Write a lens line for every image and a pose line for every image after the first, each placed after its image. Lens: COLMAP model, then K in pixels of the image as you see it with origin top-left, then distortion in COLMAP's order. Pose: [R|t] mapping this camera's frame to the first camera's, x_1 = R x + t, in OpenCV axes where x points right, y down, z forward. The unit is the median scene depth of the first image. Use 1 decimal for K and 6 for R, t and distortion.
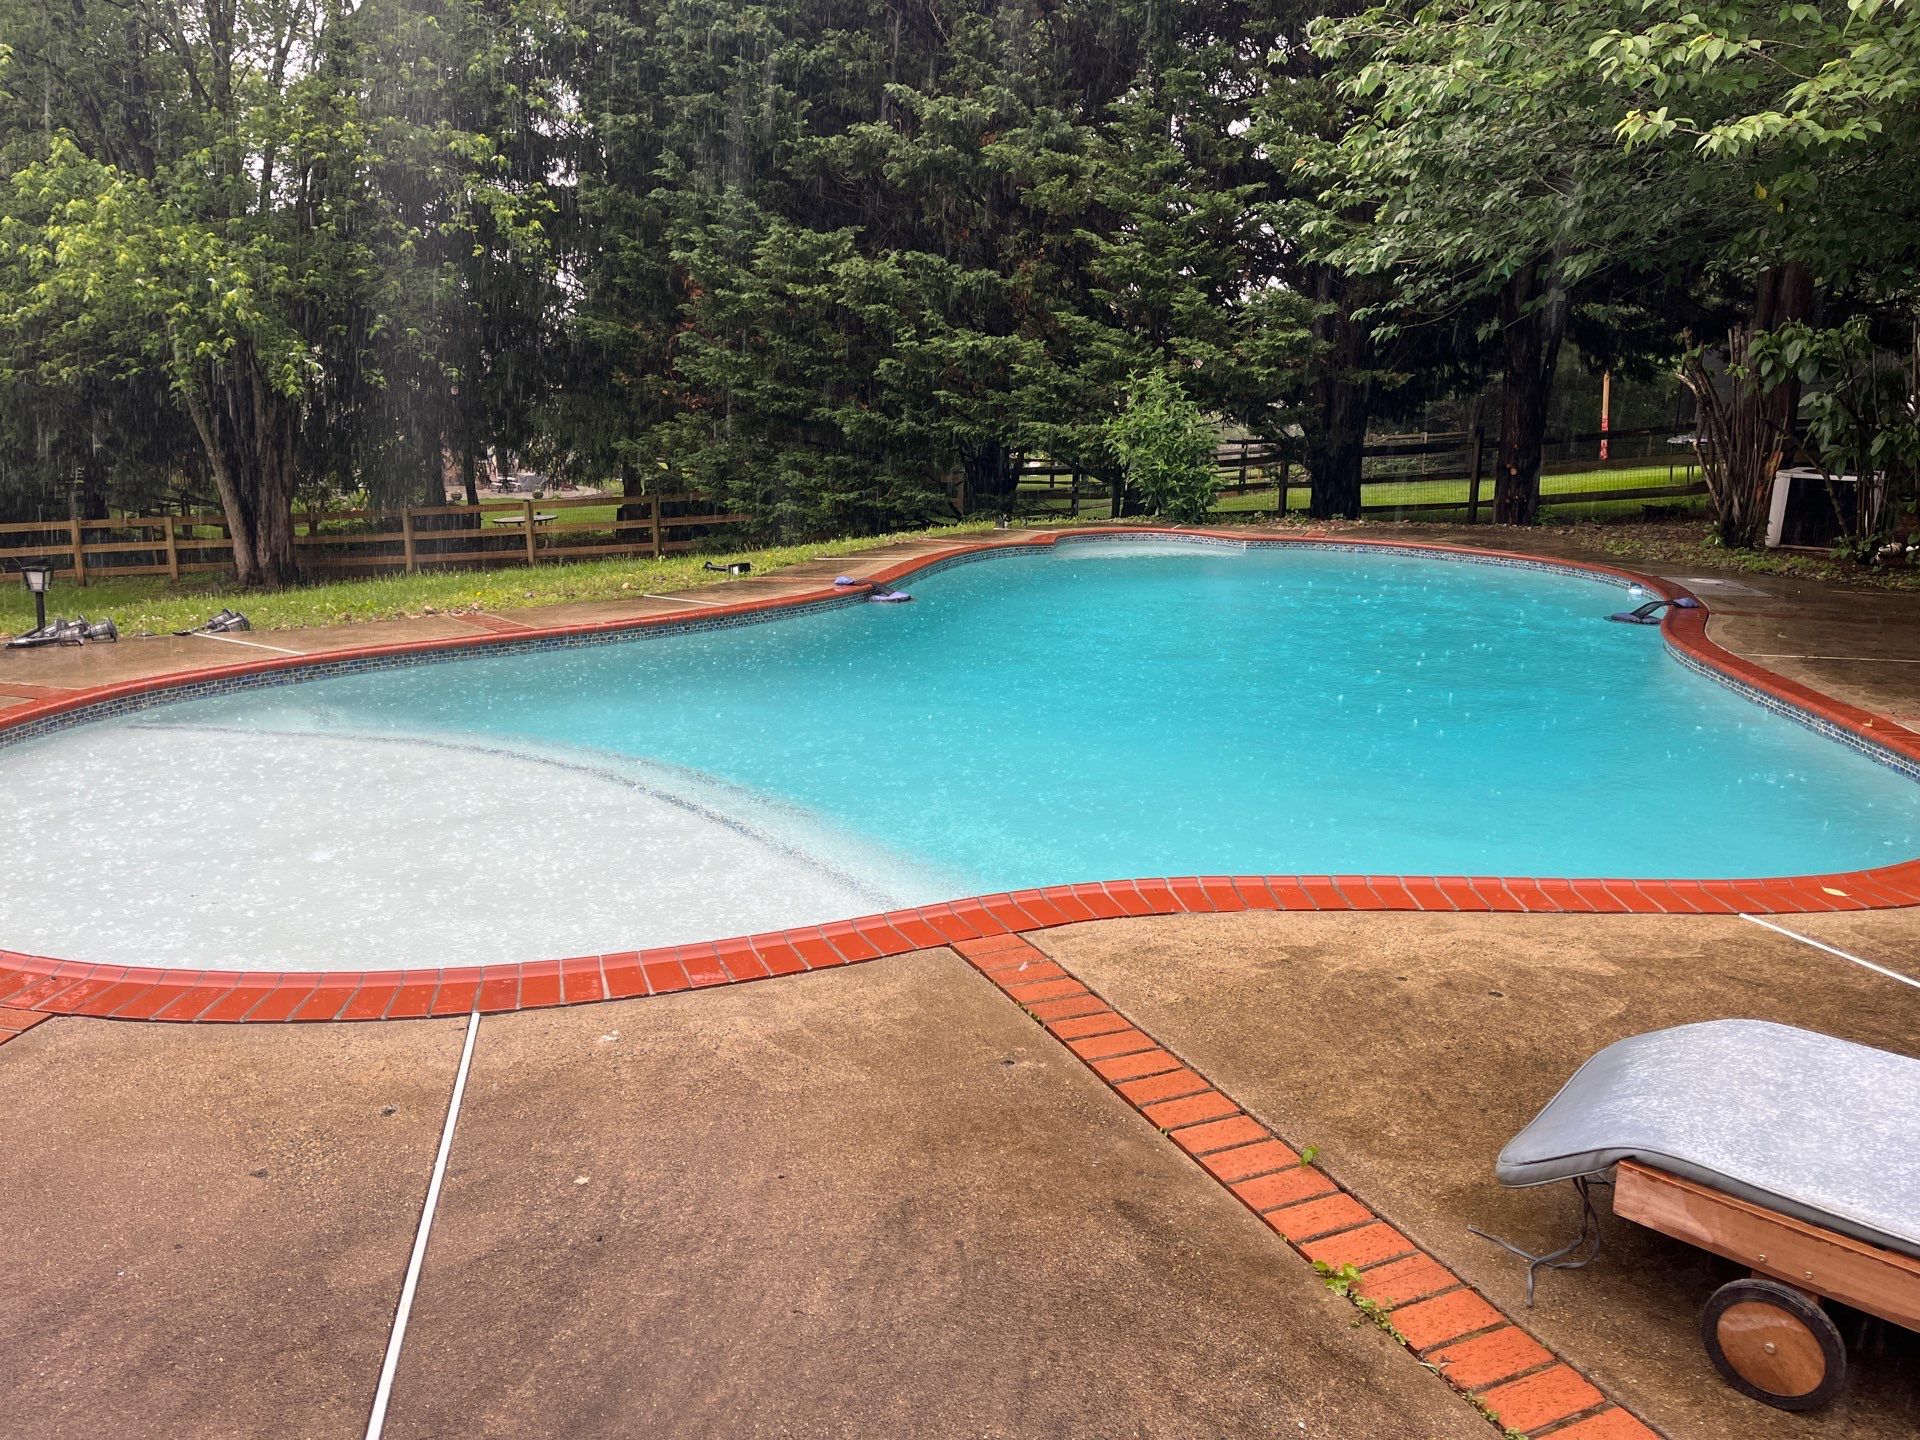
lens RADIAL K [[1472.3, 0, 950.5], [0, 1472.3, 705.7], [0, 0, 1]] dist [0.102123, -0.124228]
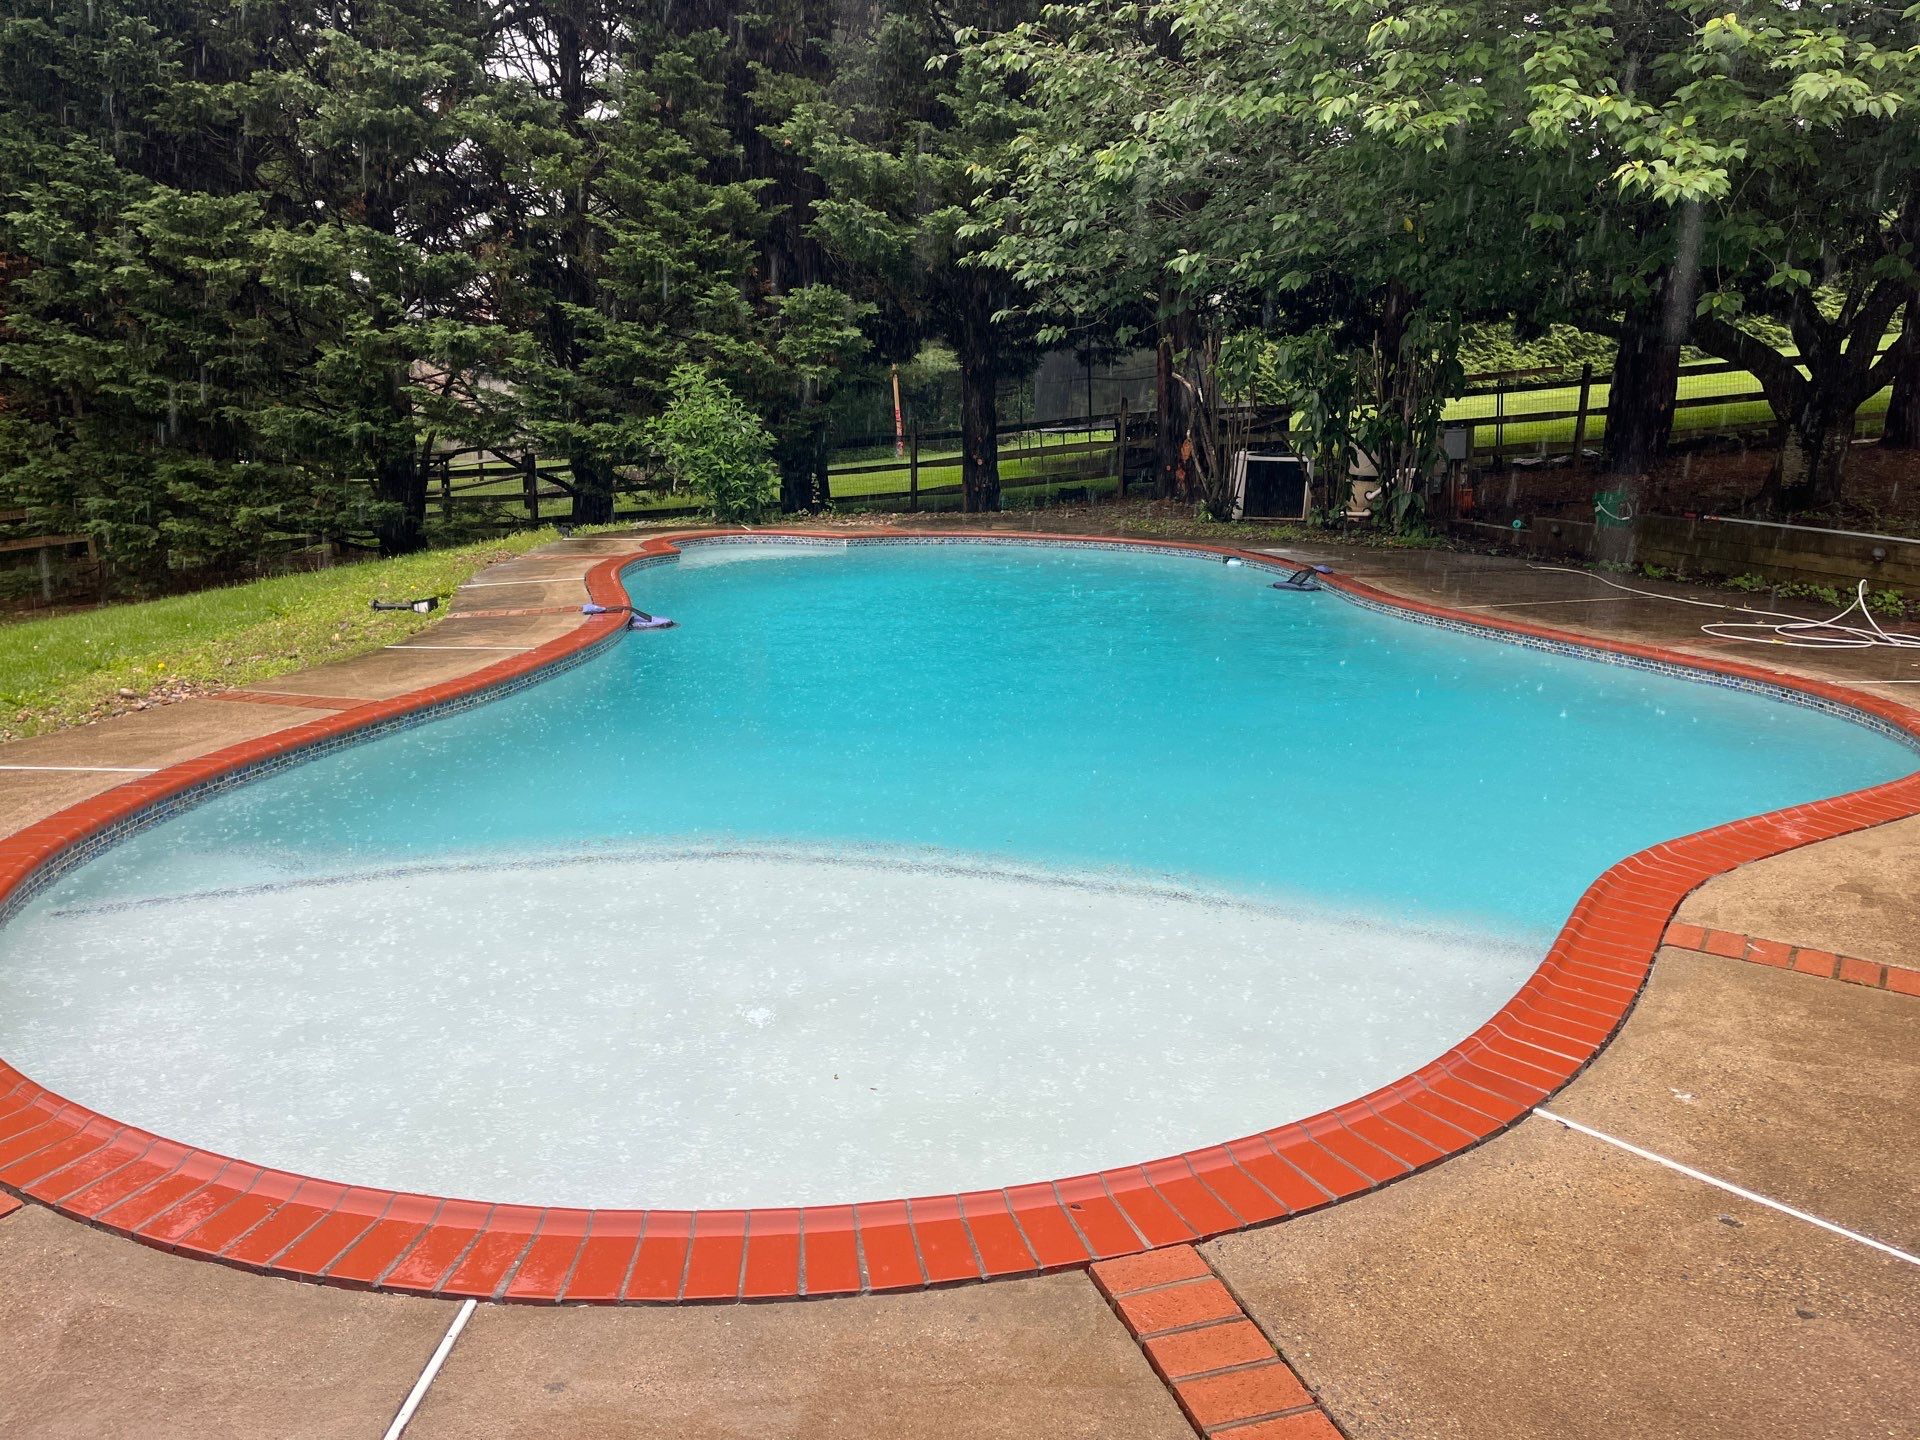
lens RADIAL K [[1472.3, 0, 950.5], [0, 1472.3, 705.7], [0, 0, 1]] dist [0.102123, -0.124228]
pose [[0.857404, -0.116215, 0.501351, -0.198727], [0.112823, 0.992918, 0.037214, -0.021668], [-0.502125, 0.024656, 0.864443, 0.077631]]
